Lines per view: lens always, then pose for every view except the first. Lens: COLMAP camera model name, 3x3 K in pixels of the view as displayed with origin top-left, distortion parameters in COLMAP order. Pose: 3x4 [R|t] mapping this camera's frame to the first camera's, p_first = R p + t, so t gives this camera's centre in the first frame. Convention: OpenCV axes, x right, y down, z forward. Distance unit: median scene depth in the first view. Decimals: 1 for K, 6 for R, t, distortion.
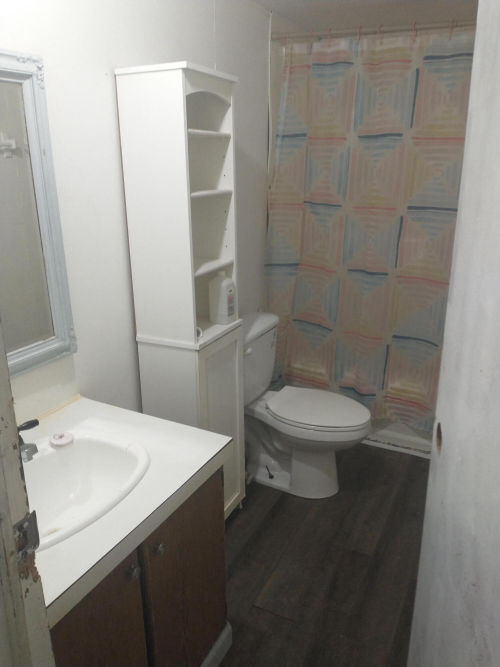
lens RADIAL K [[529.5, 0, 250.0], [0, 529.5, 333.5], [0, 0, 1]] dist [0.096832, -0.194402]
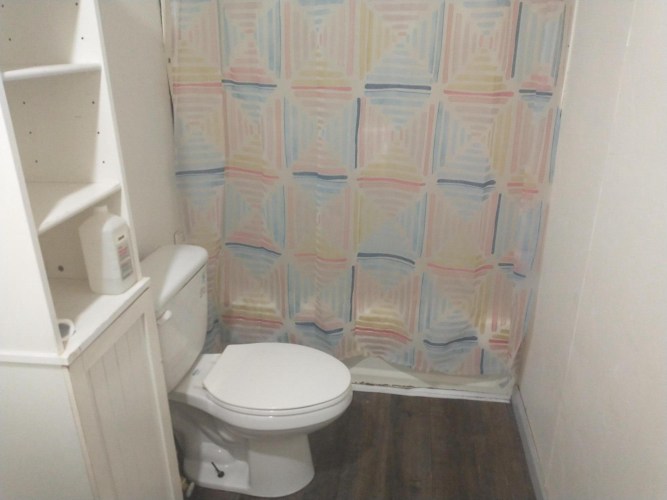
lens RADIAL K [[529.5, 0, 333.5], [0, 529.5, 250.0], [0, 0, 1]] dist [0.096832, -0.194402]
pose [[0.950656, -0.117264, 0.287233, 0.011744], [0.097388, 0.991814, 0.082586, -0.071055], [-0.294566, -0.050538, 0.954294, 0.276795]]
